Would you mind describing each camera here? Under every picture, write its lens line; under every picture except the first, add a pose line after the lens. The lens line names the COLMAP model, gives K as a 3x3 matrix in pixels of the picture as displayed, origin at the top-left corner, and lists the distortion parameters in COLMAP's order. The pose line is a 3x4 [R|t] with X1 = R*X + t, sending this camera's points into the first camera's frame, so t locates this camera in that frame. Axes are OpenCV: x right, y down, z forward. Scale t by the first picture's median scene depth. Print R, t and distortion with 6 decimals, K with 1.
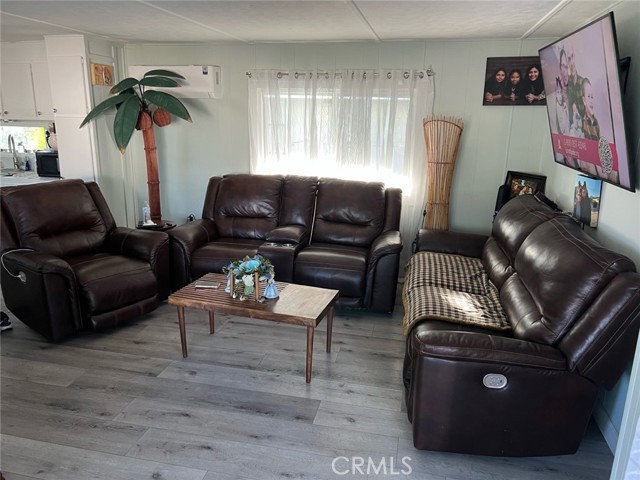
lens RADIAL K [[481.0, 0, 320.6], [0, 481.0, 237.5], [0, 0, 1]] dist [0.055078, -0.061903]
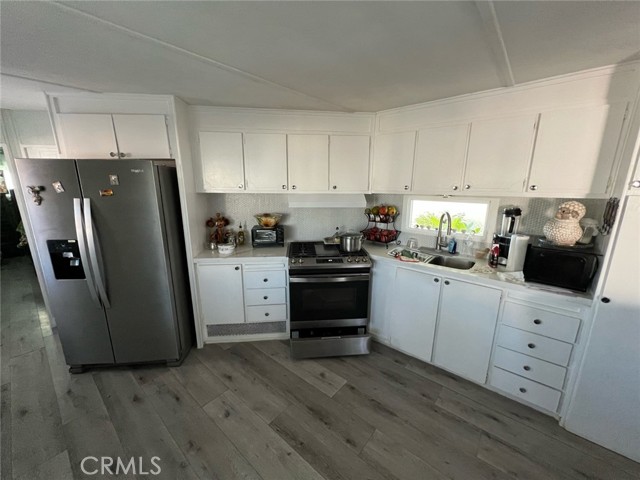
lens RADIAL K [[256.2, 0, 322.2], [0, 256.2, 240.4], [0, 0, 1]] dist [-0.003897, 0.000893]
pose [[0.888335, 0.088580, -0.450571, -0.807847], [-0.100015, 0.994985, -0.001578, -0.182718], [0.448171, 0.046466, 0.892739, 0.662656]]
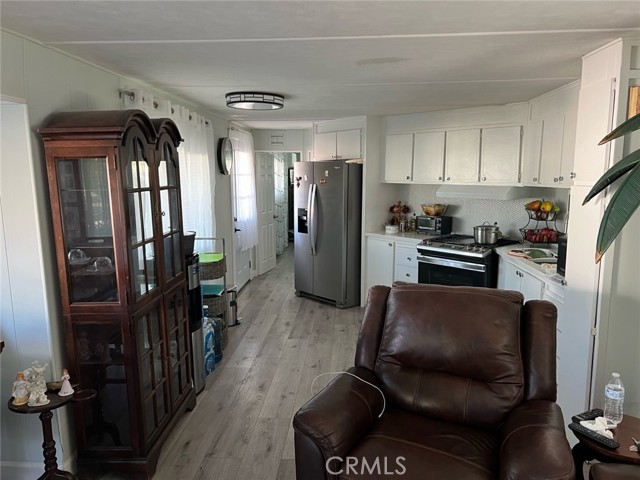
lens RADIAL K [[481.0, 0, 315.5], [0, 481.0, 243.2], [0, 0, 1]] dist [0.055078, -0.061903]
pose [[0.144437, 0.125435, -0.981531, 0.021585], [-0.234734, 0.967962, 0.089159, -0.175313], [0.961269, 0.217521, 0.169254, 0.675644]]
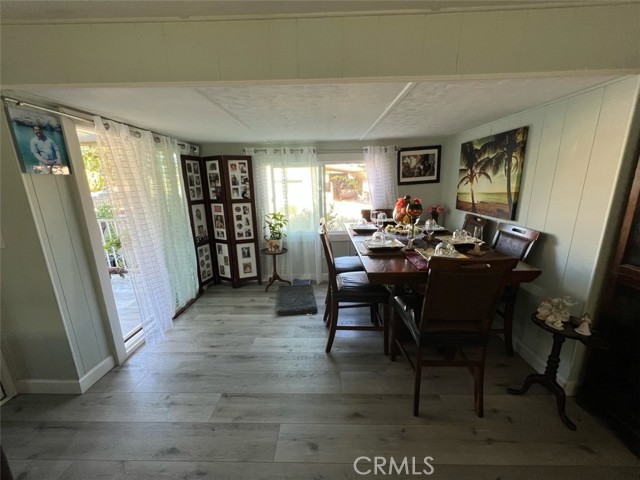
lens RADIAL K [[256.2, 0, 320.1], [0, 256.2, 241.0], [0, 0, 1]] dist [-0.003897, 0.000893]
pose [[-0.981067, 0.044290, -0.188536, -0.137013], [-0.049840, 0.882974, 0.466769, -0.146391], [0.187145, 0.467328, -0.864049, 0.709323]]
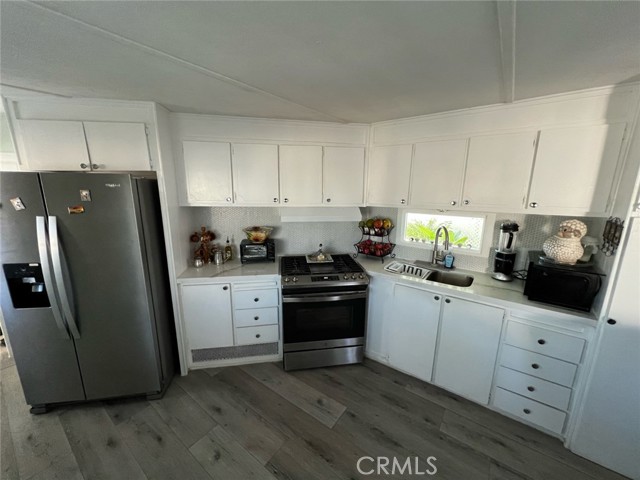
lens RADIAL K [[256.2, 0, 322.1], [0, 256.2, 240.1], [0, 0, 1]] dist [-0.003897, 0.000893]
pose [[0.916427, 0.074231, -0.393258, -0.844859], [-0.090088, 0.995691, -0.021991, -0.207880], [0.389931, 0.055580, 0.919165, 0.676678]]
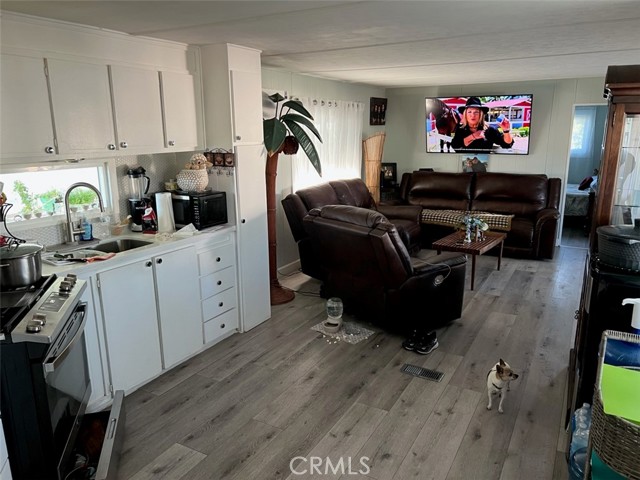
lens RADIAL K [[481.0, 0, 319.8], [0, 481.0, 236.4], [0, 0, 1]] dist [0.055078, -0.061903]
pose [[0.290288, -0.226008, 0.929868, -1.437544], [0.251049, 0.955661, 0.153904, -0.218018], [-0.923422, 0.188766, 0.334156, 0.716838]]
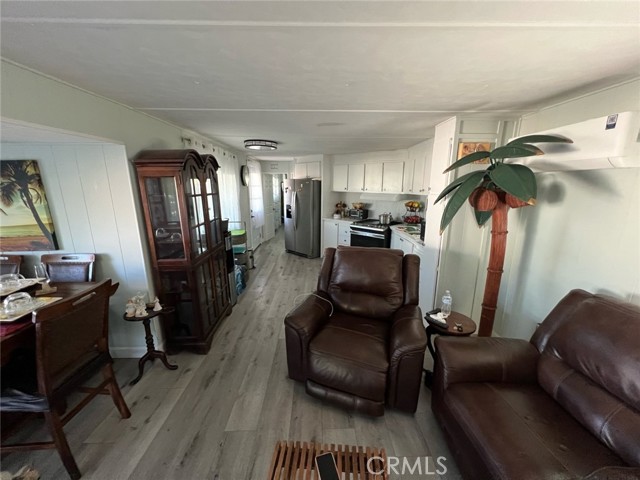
lens RADIAL K [[256.2, 0, 319.7], [0, 256.2, 241.1], [0, 0, 1]] dist [-0.003897, 0.000893]
pose [[0.233003, 0.193092, -0.953113, 0.009740], [-0.237642, 0.961681, 0.136733, -0.179930], [0.942993, 0.194640, 0.269962, 0.678947]]
